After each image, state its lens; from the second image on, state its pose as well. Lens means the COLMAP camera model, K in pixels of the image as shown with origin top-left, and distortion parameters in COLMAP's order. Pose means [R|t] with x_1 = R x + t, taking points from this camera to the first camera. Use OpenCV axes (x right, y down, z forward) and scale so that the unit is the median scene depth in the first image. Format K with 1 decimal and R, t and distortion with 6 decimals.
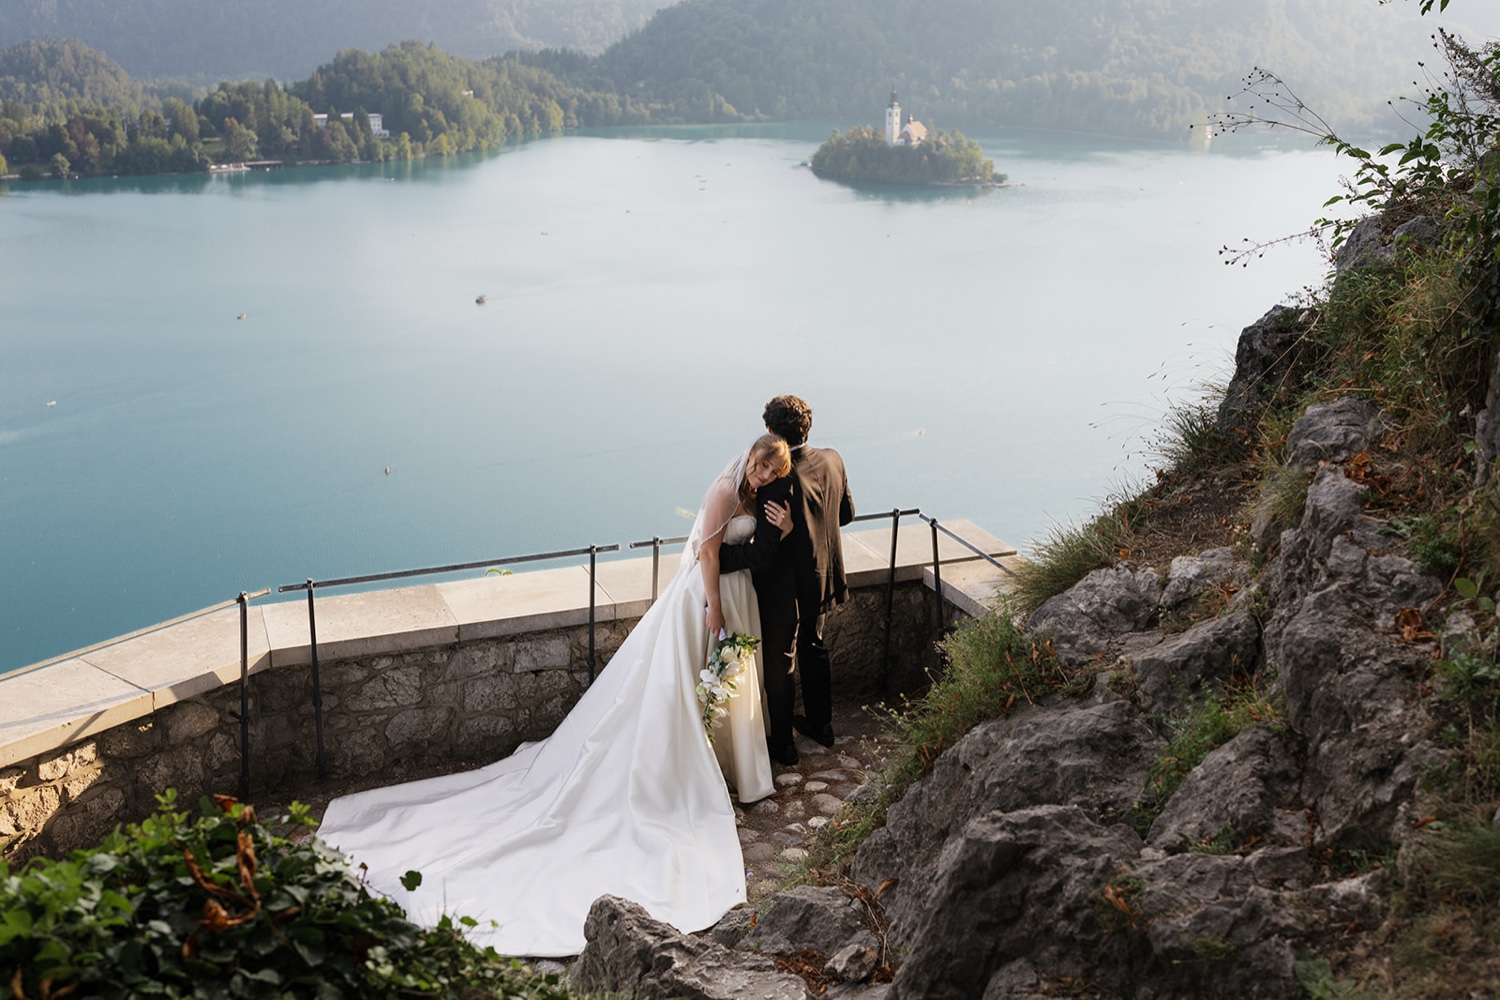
lens RADIAL K [[1677.3, 0, 750.0], [0, 1677.3, 500.0], [0, 0, 1]] dist [0.016302, -0.024025]
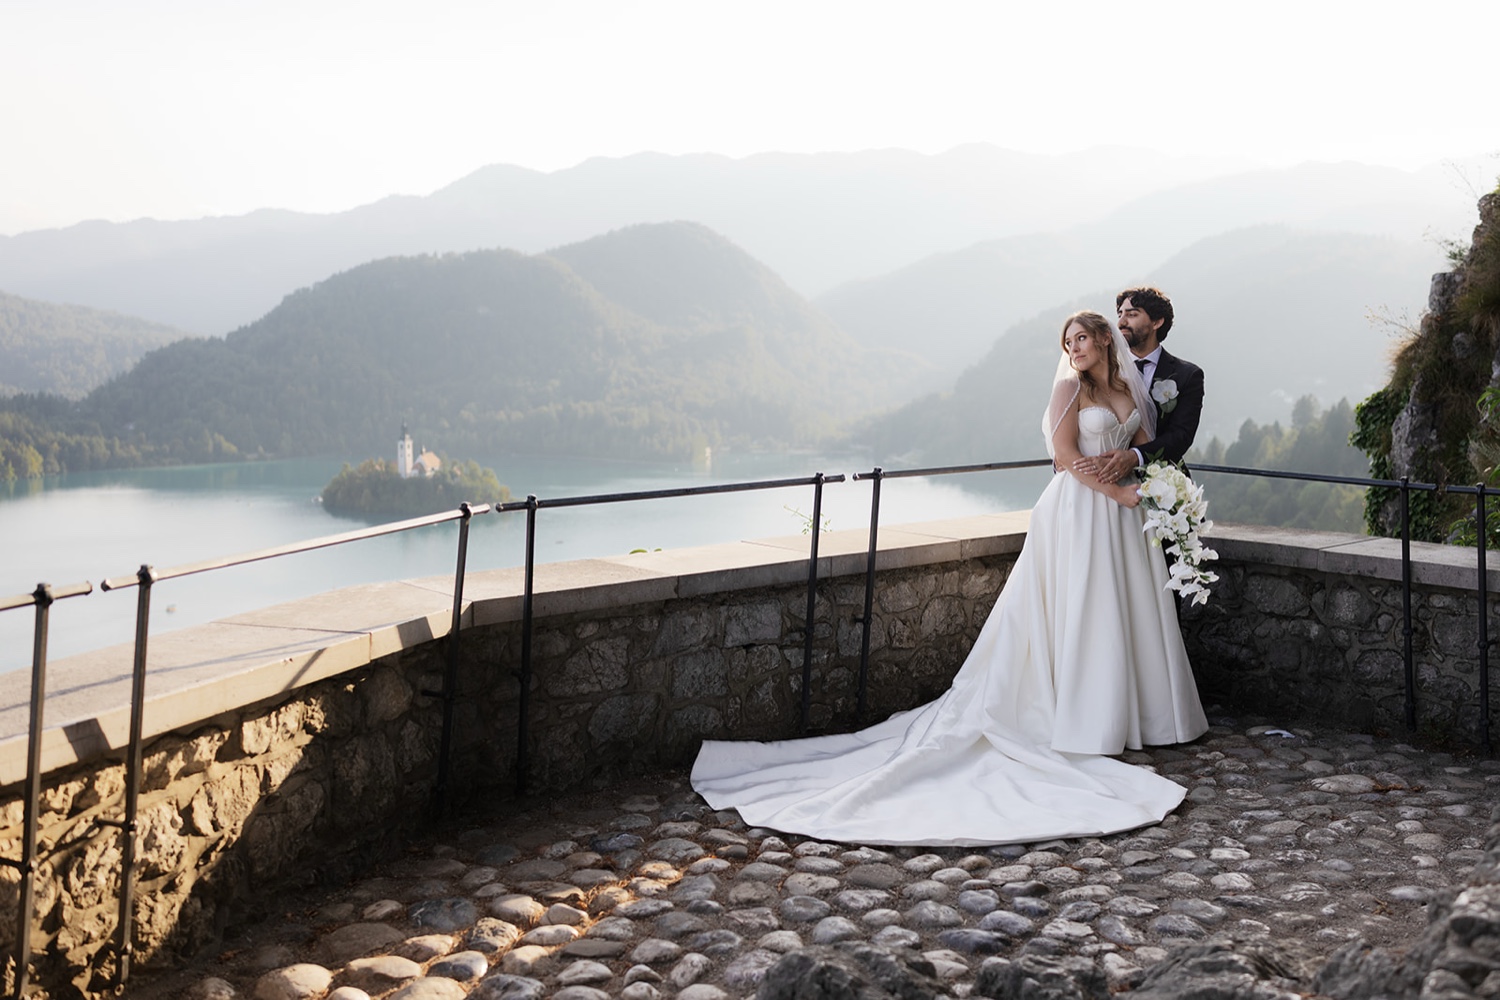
lens RADIAL K [[1648.6, 0, 790.5], [0, 1648.6, 493.4], [0, 0, 1]] dist [0.019898, -0.040015]
pose [[0.939071, -0.042595, 0.341073, -0.434865], [0.115650, 0.973593, -0.196829, 0.219777], [-0.323683, 0.224281, 0.919199, 0.303630]]
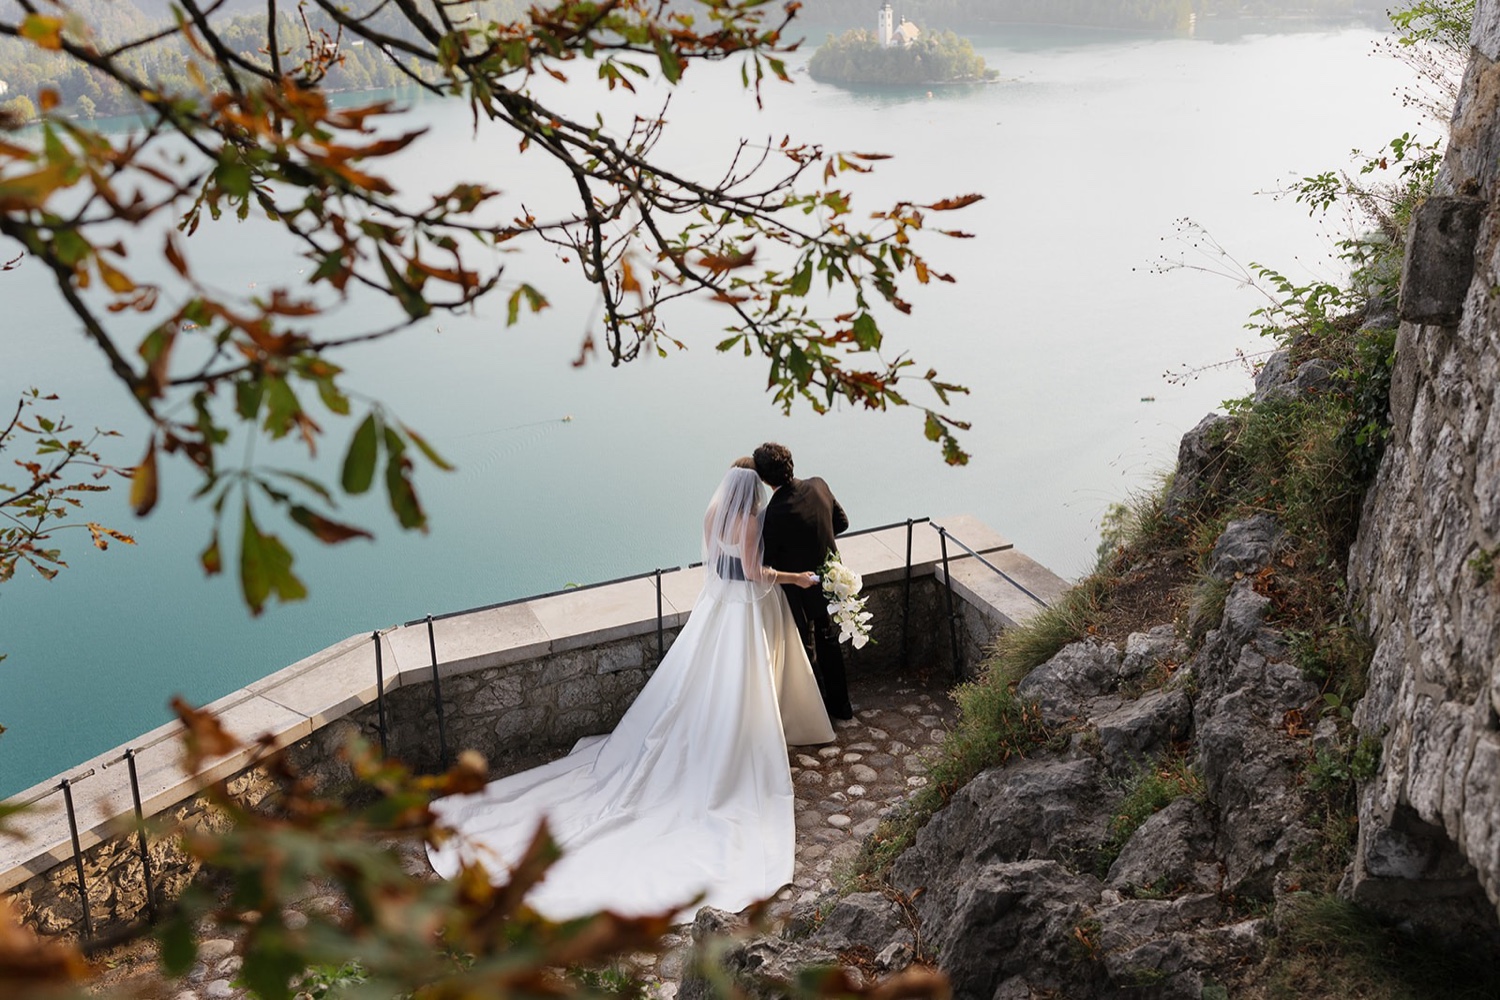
lens RADIAL K [[1597.0, 0, 750.0], [0, 1597.0, 555.9], [0, 0, 1]] dist [0.010872, 0.028610]
pose [[0.998794, -0.047452, -0.012618, -0.014949], [0.048528, 0.993122, 0.106551, -0.114412], [0.007476, -0.107035, 0.994227, -0.149932]]
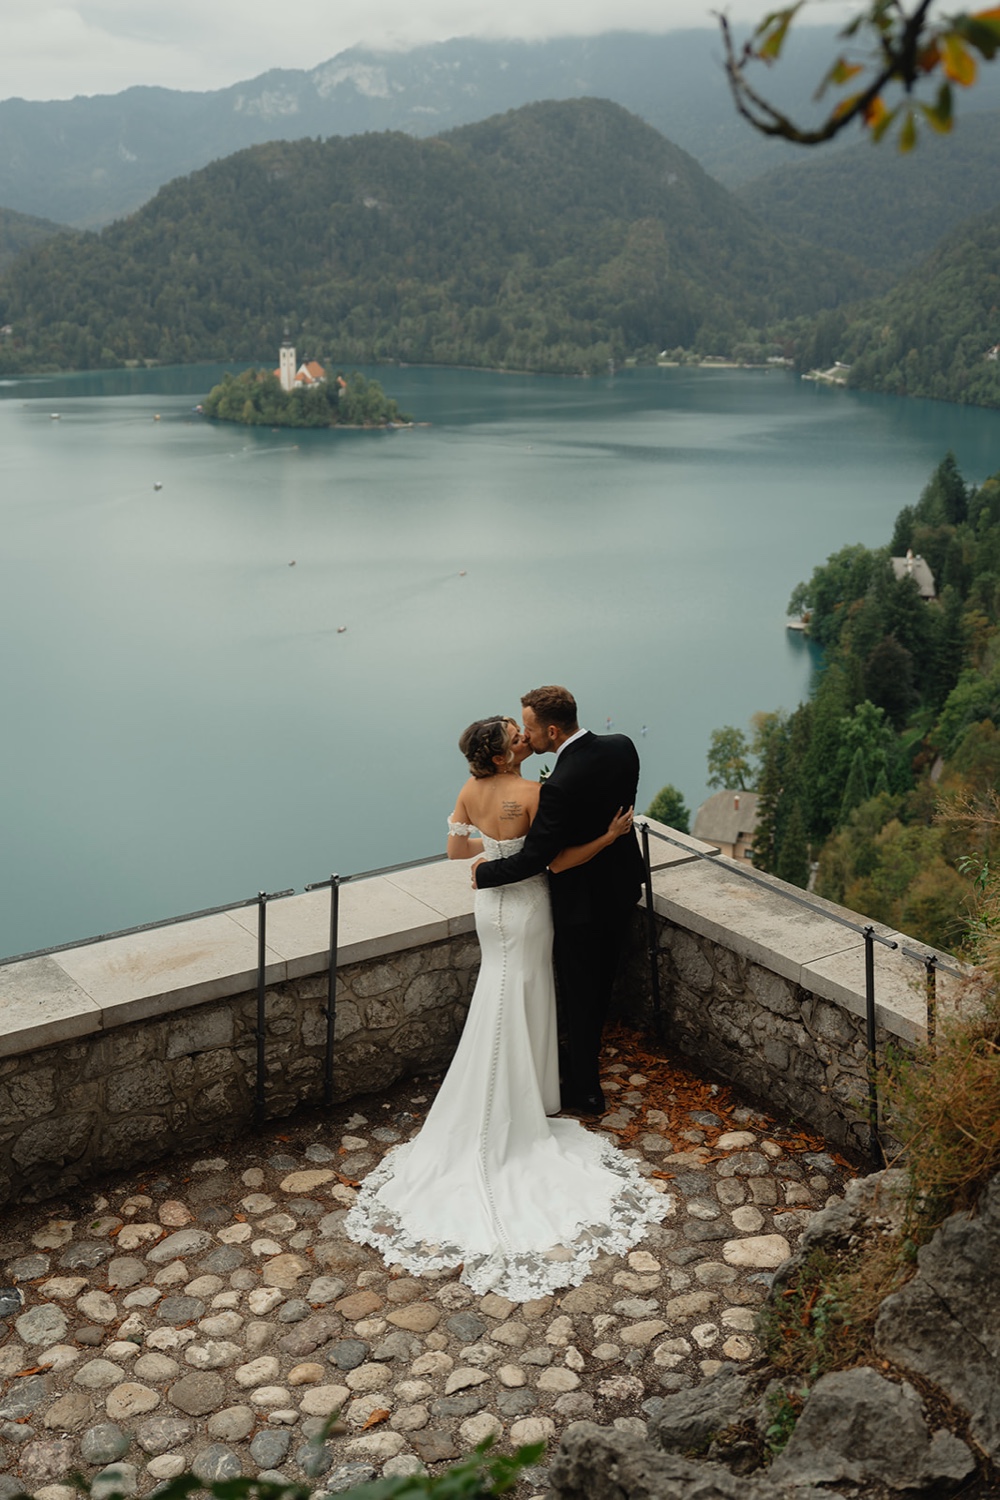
lens RADIAL K [[1750.9, 0, 500.0], [0, 1750.9, 750.0], [0, 0, 1]] dist [0.003565, -0.043894]
pose [[0.976503, -0.071385, 0.203339, -0.168755], [0.072109, 0.997389, 0.003860, -0.041777], [-0.203084, 0.010894, 0.979101, 0.173745]]
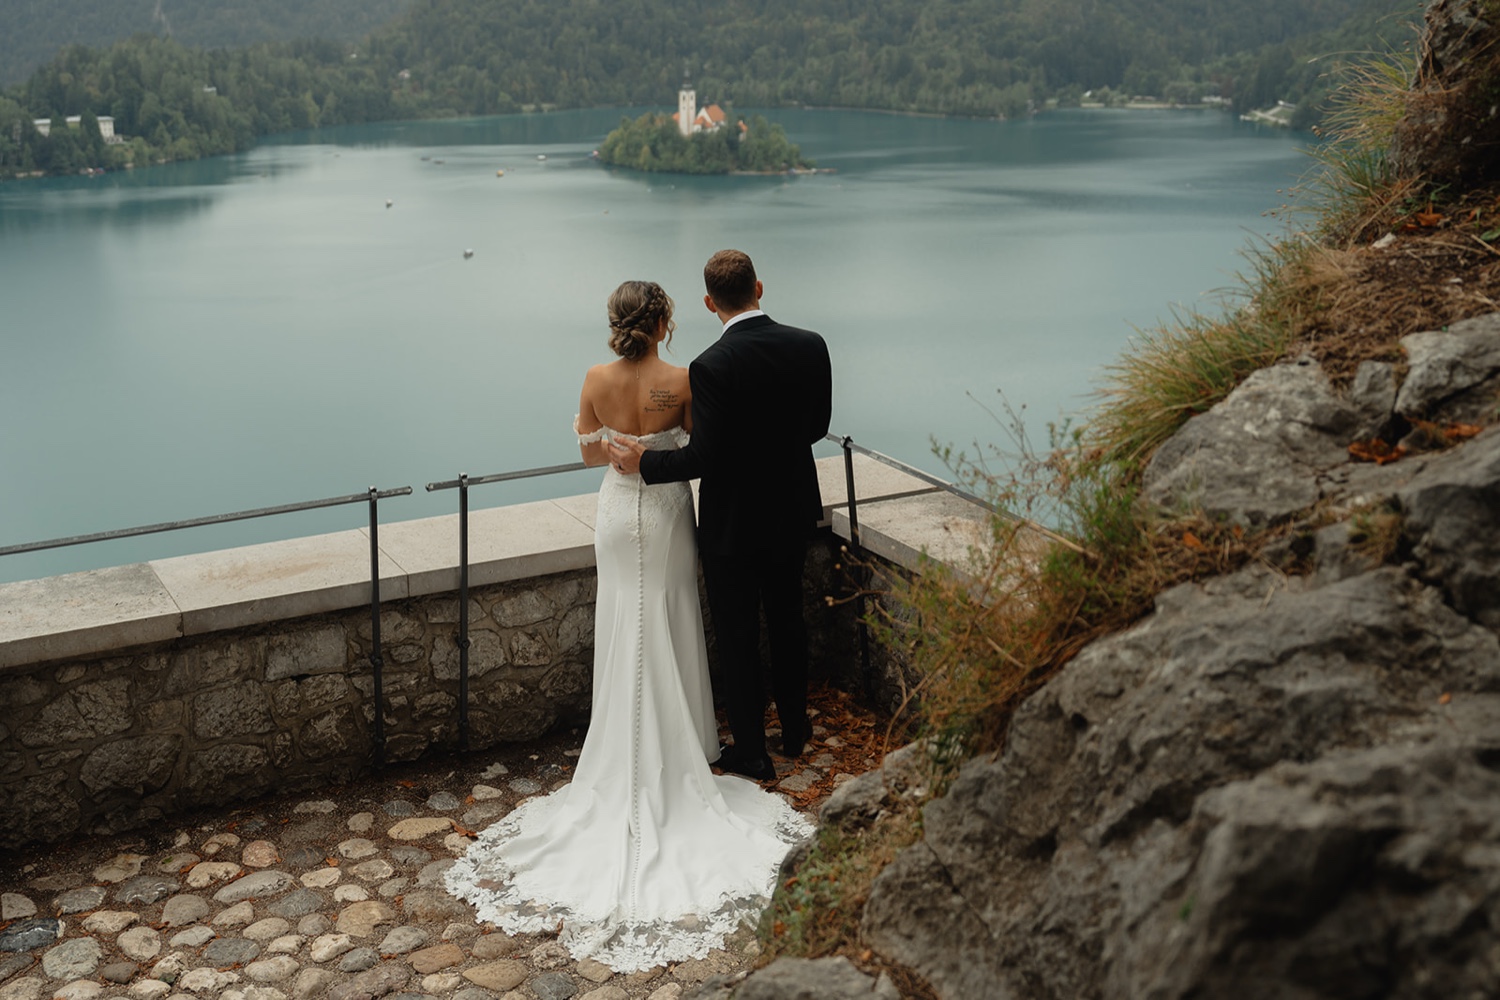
lens RADIAL K [[1833.3, 0, 677.2], [0, 1833.3, 495.2], [0, 0, 1]] dist [-0.001990, -0.019377]
pose [[0.996199, -0.047228, 0.073190, -0.026526], [0.048941, 0.998564, -0.021794, 0.059506], [-0.072056, 0.025293, 0.997080, 0.264901]]
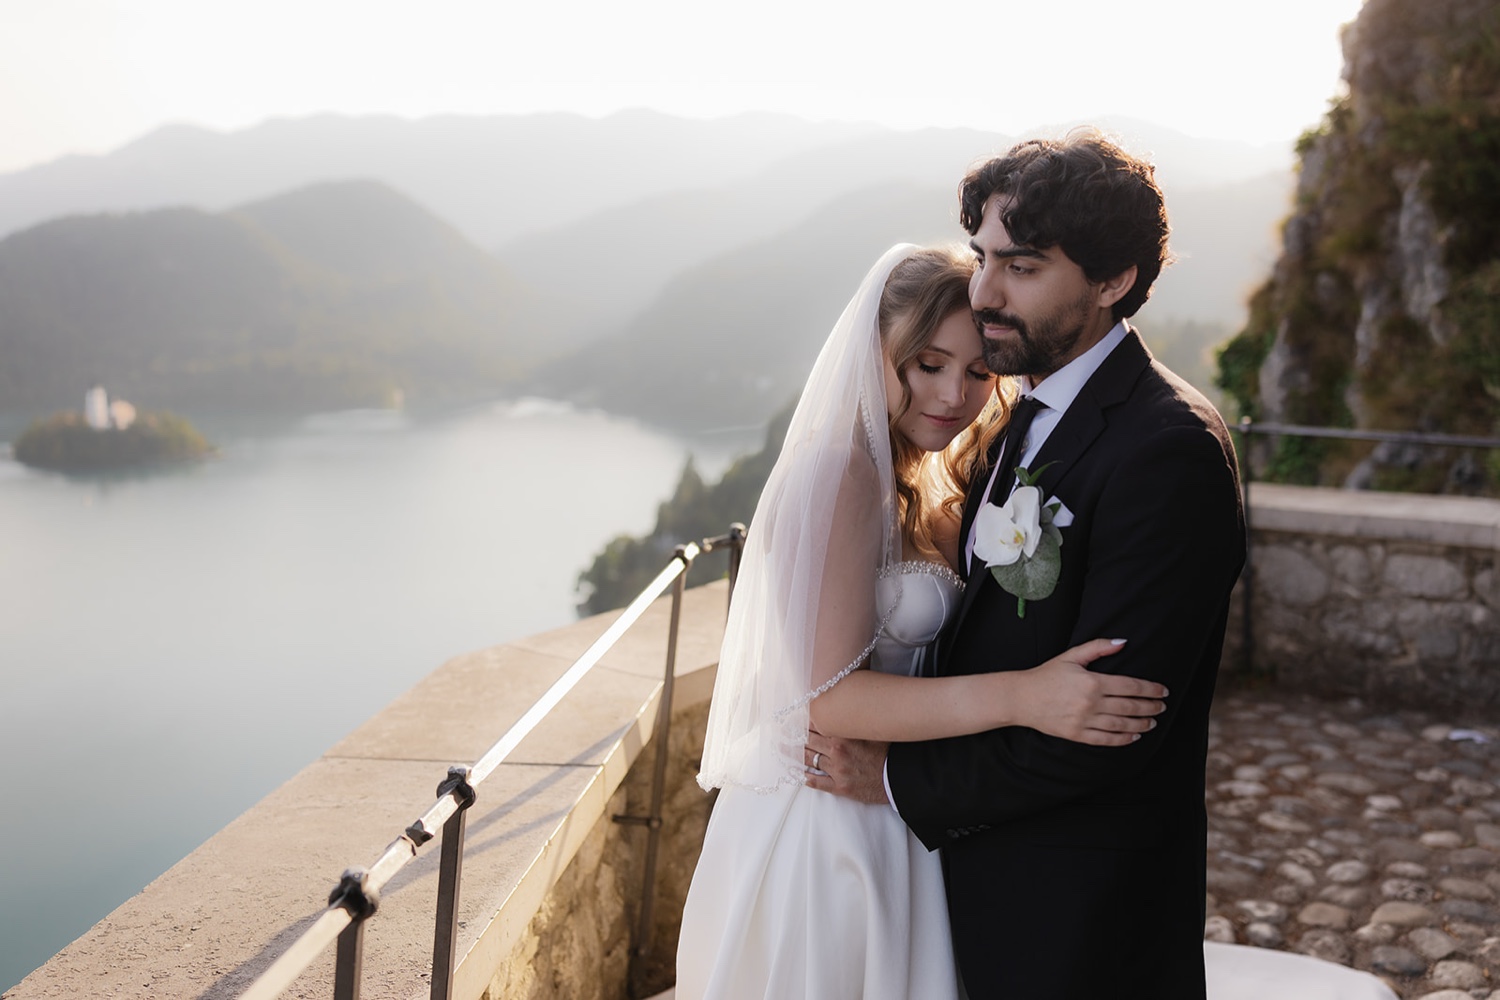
lens RADIAL K [[1474.5, 0, 750.0], [0, 1474.5, 500.0], [0, 0, 1]] dist [0.013133, 0.011118]
pose [[0.850103, -0.104137, 0.516217, -0.545699], [0.189796, 0.974962, -0.115875, 0.098753], [-0.491225, 0.196481, 0.848583, 0.634779]]
